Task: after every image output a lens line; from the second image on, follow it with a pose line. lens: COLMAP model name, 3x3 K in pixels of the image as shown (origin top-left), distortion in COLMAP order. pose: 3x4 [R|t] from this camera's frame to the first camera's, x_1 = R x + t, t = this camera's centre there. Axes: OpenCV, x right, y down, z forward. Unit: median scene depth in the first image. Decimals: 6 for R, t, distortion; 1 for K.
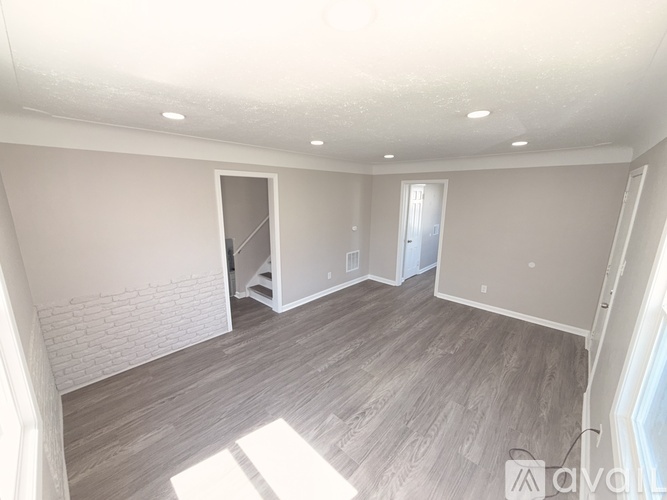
lens RADIAL K [[266.2, 0, 331.8], [0, 266.2, 250.3], [0, 0, 1]] dist [0.001882, 0.000383]
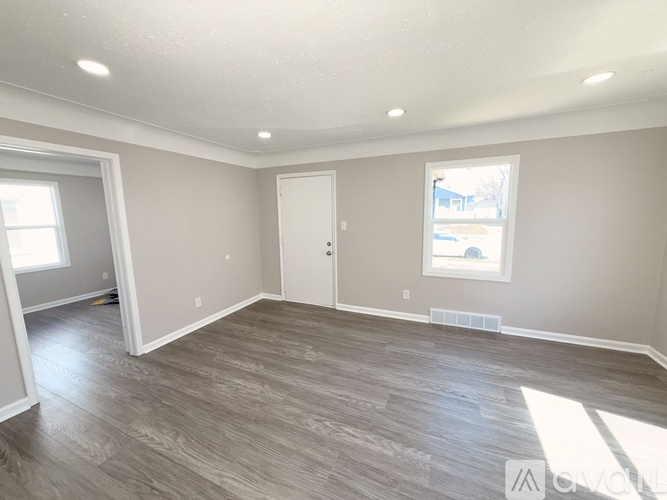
lens RADIAL K [[266.2, 0, 333.6], [0, 266.2, 248.7], [0, 0, 1]] dist [0.001882, 0.000383]
pose [[-0.321268, -0.137551, 0.936945, -0.373045], [0.218427, 0.951953, 0.214651, -0.117380], [-0.921453, 0.273615, -0.275787, 0.997839]]
